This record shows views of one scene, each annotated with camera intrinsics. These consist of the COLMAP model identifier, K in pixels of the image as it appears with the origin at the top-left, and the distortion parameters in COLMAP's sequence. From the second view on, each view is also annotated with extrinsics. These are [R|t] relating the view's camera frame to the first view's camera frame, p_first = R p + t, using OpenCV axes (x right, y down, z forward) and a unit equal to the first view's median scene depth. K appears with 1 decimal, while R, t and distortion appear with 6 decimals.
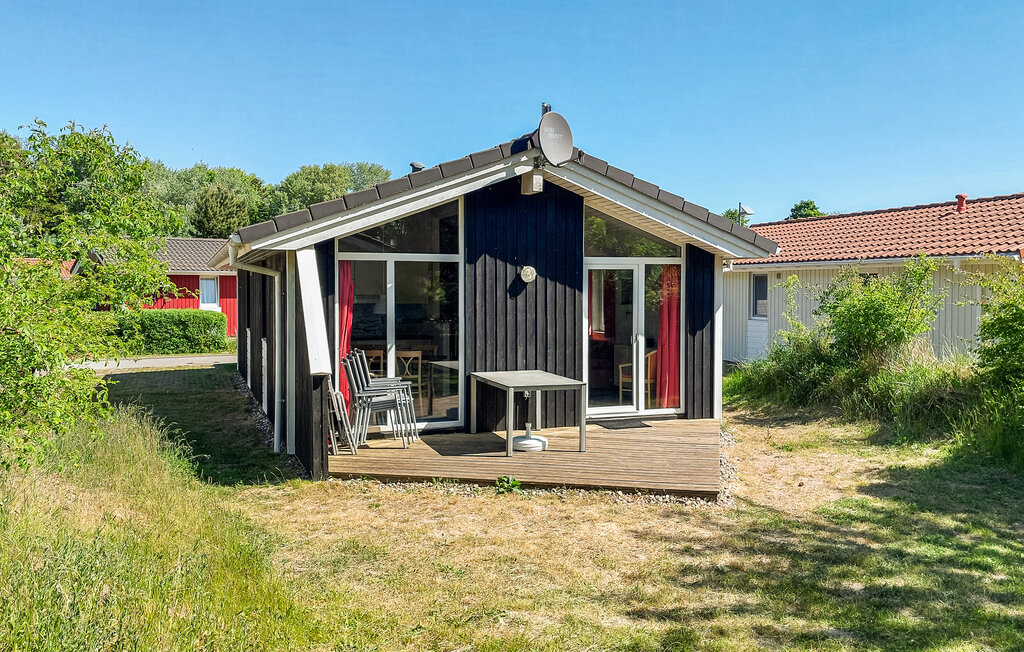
lens RADIAL K [[927.8, 0, 512.0], [0, 927.8, 326.0], [0, 0, 1]] dist [0.050329, -0.003371]
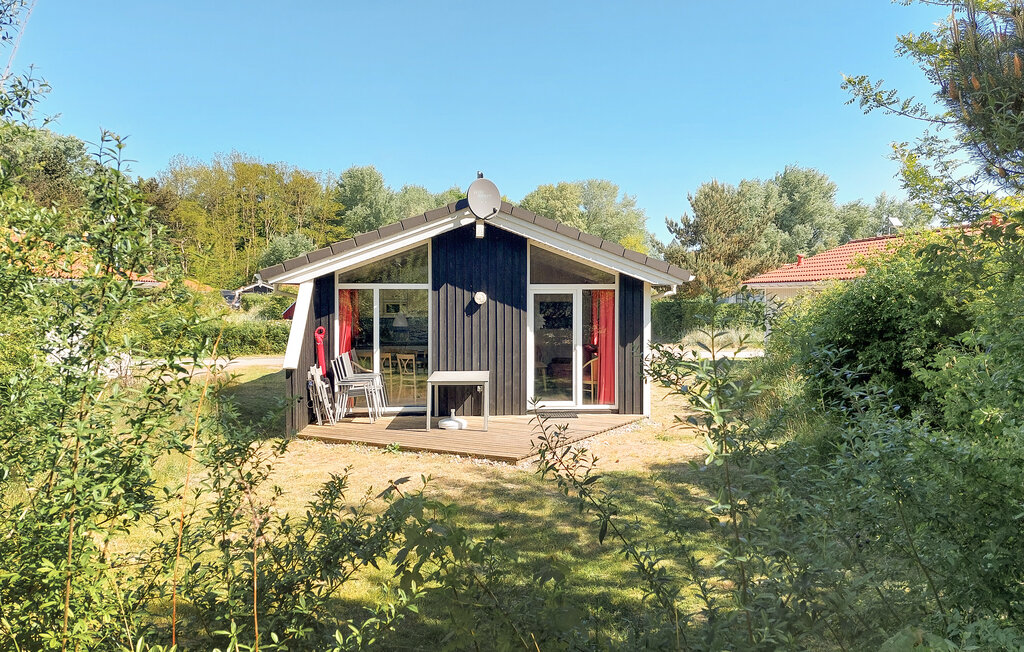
lens RADIAL K [[927.8, 0, 512.0], [0, 927.8, 326.0], [0, 0, 1]] dist [0.050329, -0.003371]
pose [[0.950390, 0.010723, -0.310876, 0.463369], [-0.012526, 0.999914, -0.003804, -0.011504], [0.310808, 0.007509, 0.950443, -0.239511]]
